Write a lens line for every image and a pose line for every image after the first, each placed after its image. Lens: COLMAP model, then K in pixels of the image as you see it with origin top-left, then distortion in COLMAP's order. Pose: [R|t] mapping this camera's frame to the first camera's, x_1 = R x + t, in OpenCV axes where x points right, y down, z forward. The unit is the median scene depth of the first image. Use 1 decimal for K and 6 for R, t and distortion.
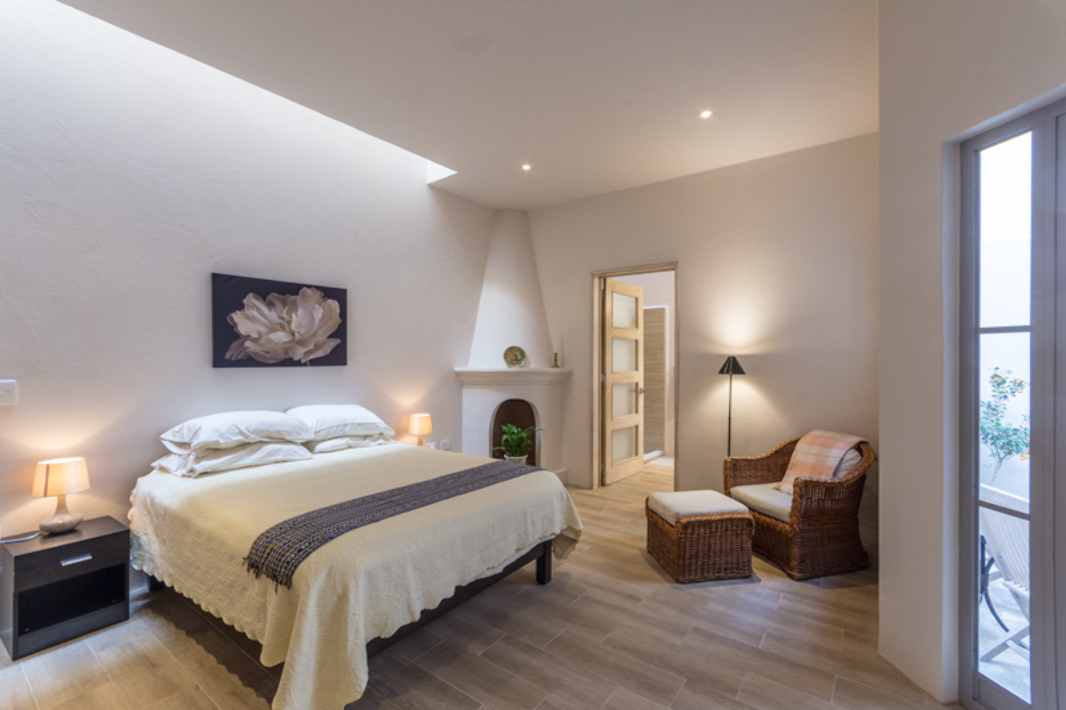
lens RADIAL K [[475.3, 0, 533.0], [0, 475.3, 355.0], [0, 0, 1]] dist [0.001487, 0.000079]
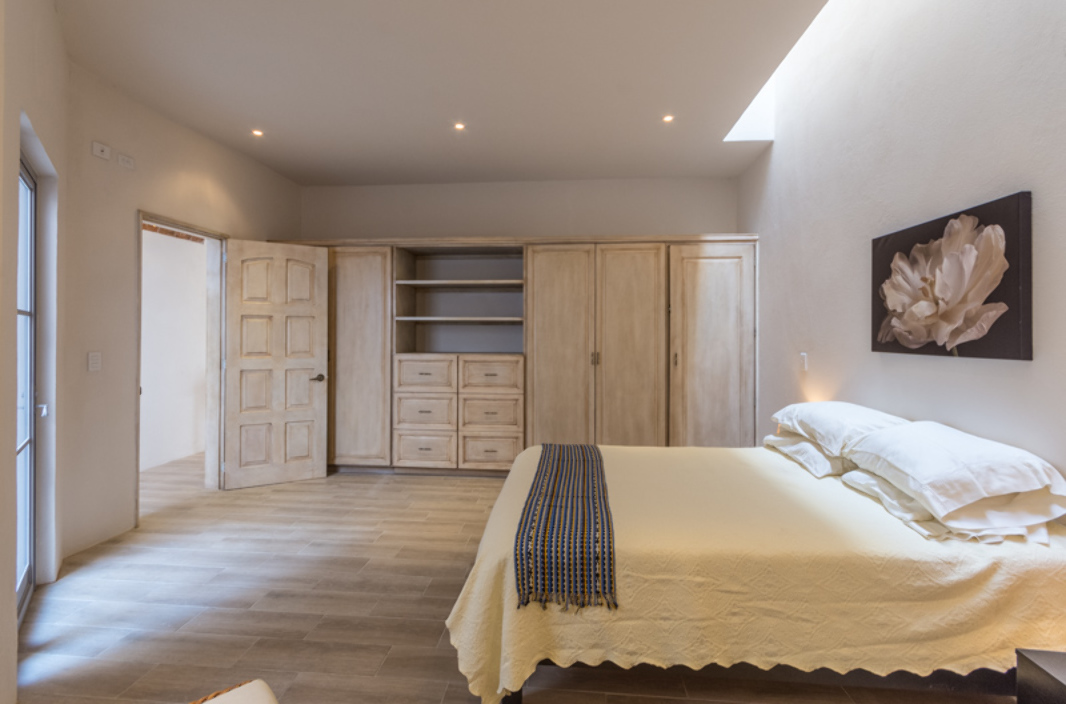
lens RADIAL K [[503.2, 0, 534.6], [0, 503.2, 332.2], [0, 0, 1]] dist [0.000078, -0.000025]
pose [[-0.847695, -0.008368, -0.530418, 0.282221], [-0.006830, 0.999965, -0.004861, 0.001004], [0.530440, -0.000497, -0.847722, 1.289362]]
